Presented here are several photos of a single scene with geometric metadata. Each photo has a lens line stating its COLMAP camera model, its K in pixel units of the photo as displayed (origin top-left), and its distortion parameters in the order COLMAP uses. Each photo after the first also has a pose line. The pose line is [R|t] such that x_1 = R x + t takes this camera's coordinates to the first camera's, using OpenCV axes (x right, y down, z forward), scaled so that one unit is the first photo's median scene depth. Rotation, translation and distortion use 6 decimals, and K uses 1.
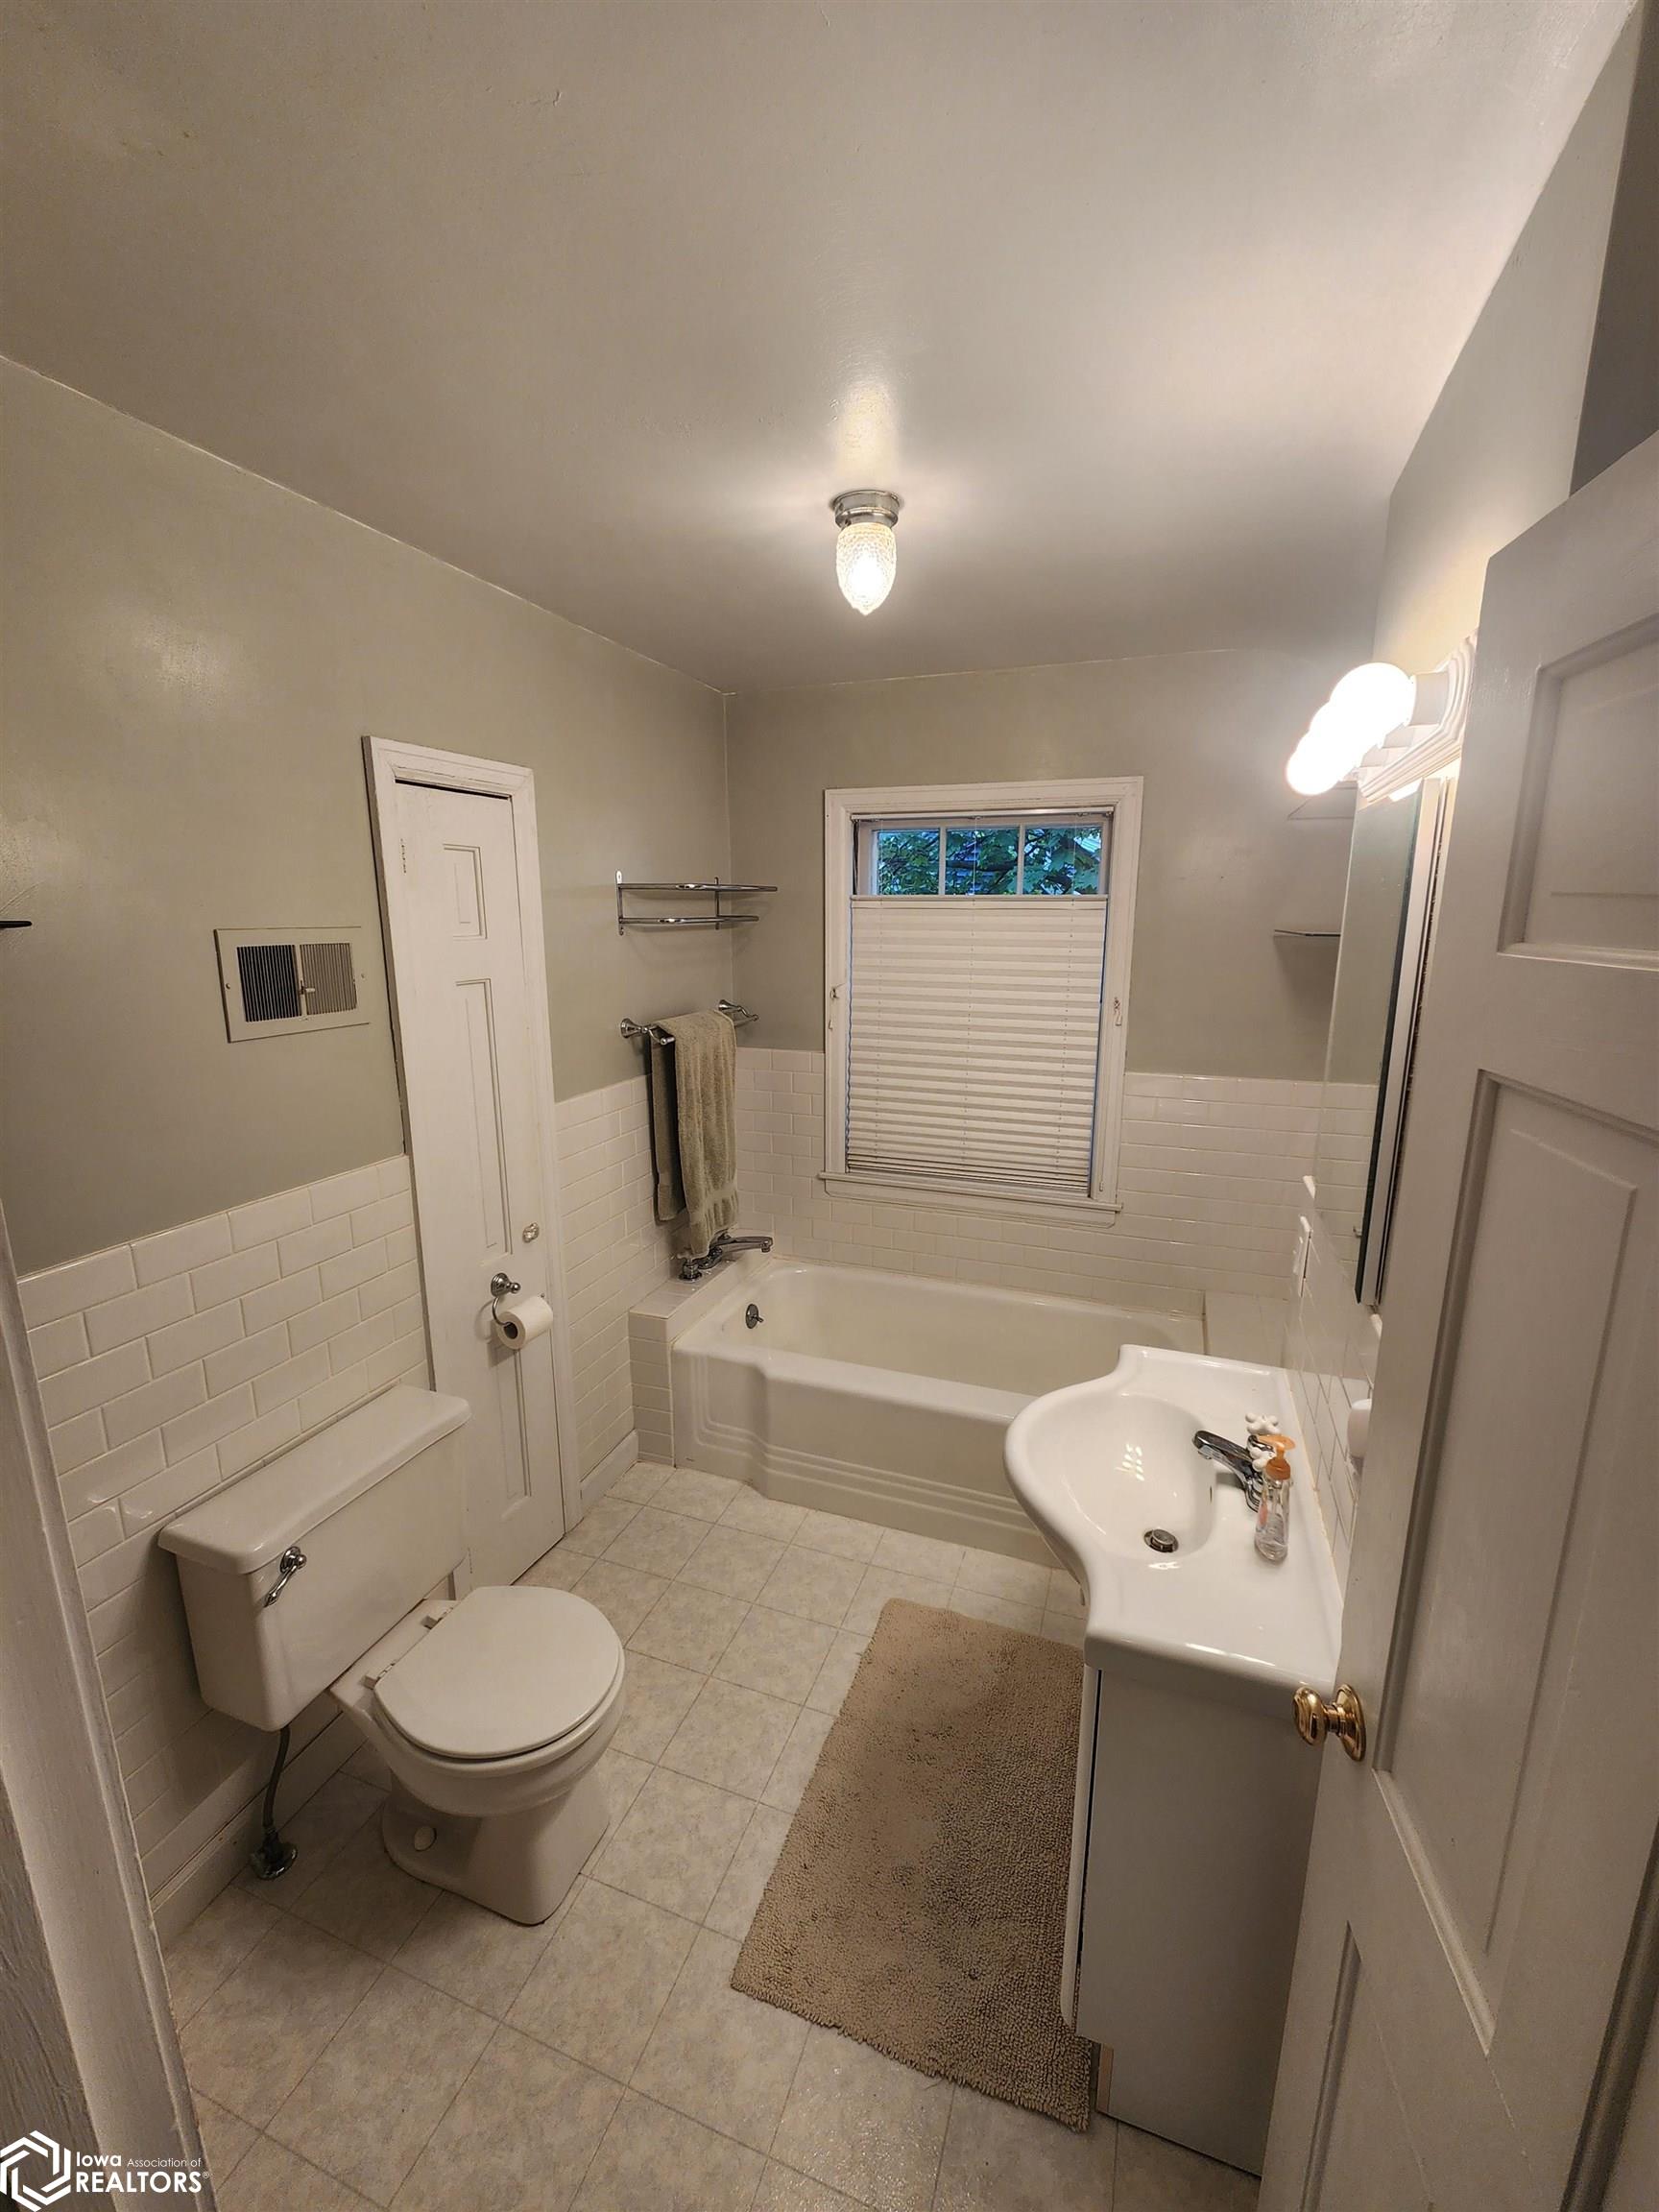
lens RADIAL K [[902.2, 0, 856.9], [0, 902.2, 1097.3], [0, 0, 1]] dist [-0.001848, -0.000197]
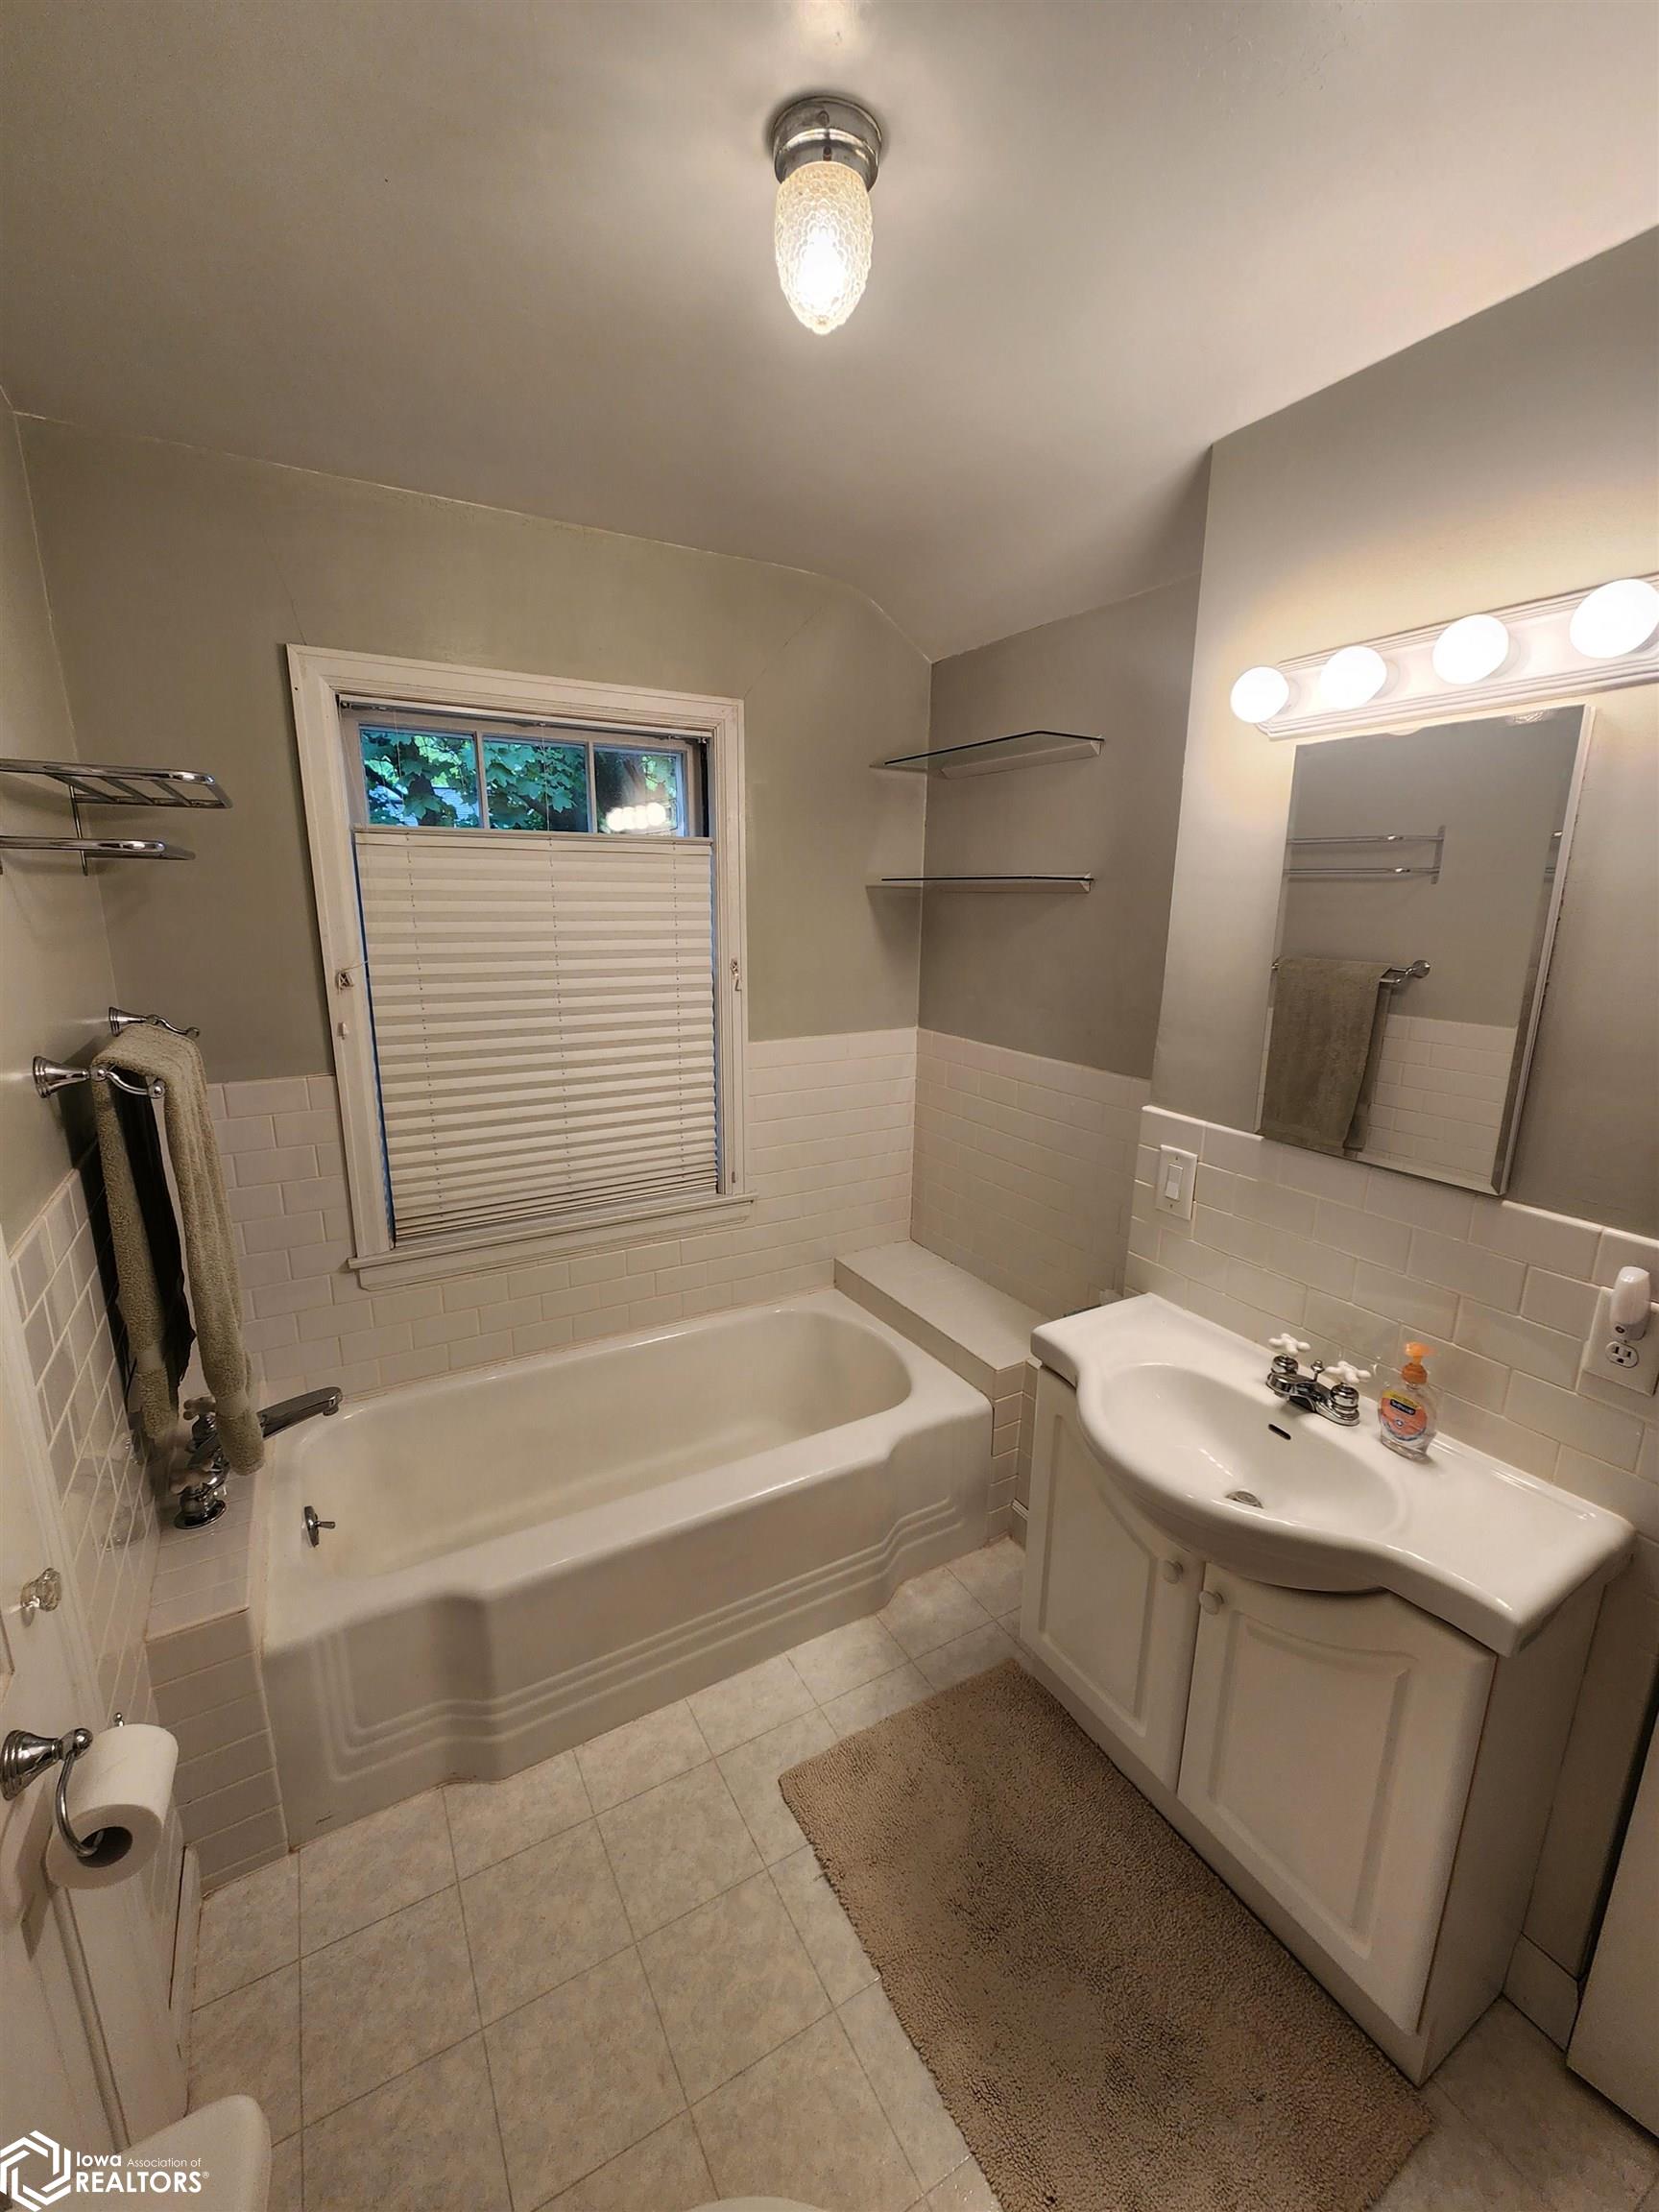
lens RADIAL K [[902.2, 0, 856.9], [0, 902.2, 1097.3], [0, 0, 1]] dist [-0.001848, -0.000197]
pose [[0.648108, -0.167603, 0.742876, -0.297846], [0.146897, 0.984675, 0.093998, -0.043428], [-0.747246, 0.048205, 0.662797, 0.342377]]
